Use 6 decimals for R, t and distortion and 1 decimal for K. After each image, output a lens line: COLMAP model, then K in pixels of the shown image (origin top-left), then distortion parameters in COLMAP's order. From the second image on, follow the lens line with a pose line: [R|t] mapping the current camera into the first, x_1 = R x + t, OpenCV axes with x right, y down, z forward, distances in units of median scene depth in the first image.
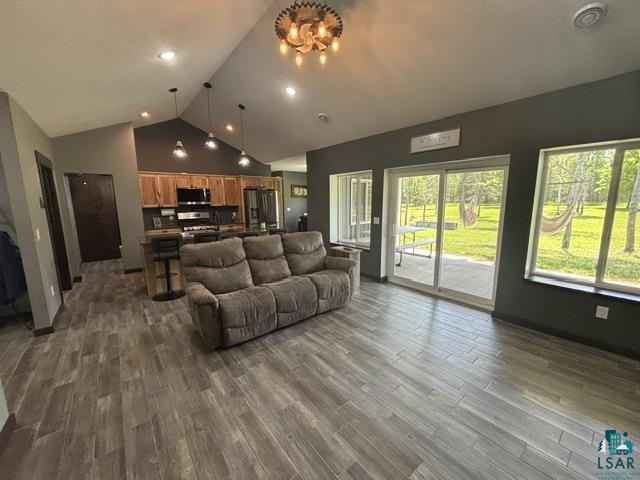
lens RADIAL K [[259.8, 0, 318.6], [0, 259.8, 240.6], [0, 0, 1]] dist [0.001597, -0.000146]
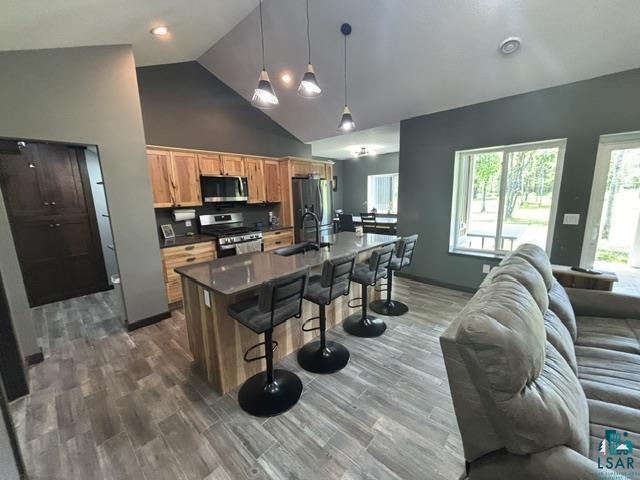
lens RADIAL K [[259.8, 0, 318.6], [0, 259.8, 240.6], [0, 0, 1]] dist [0.001597, -0.000146]
pose [[0.988006, -0.043768, 0.148086, -0.362511], [0.041829, 0.998994, 0.016185, -0.045330], [-0.148645, -0.009797, 0.988842, 0.345211]]
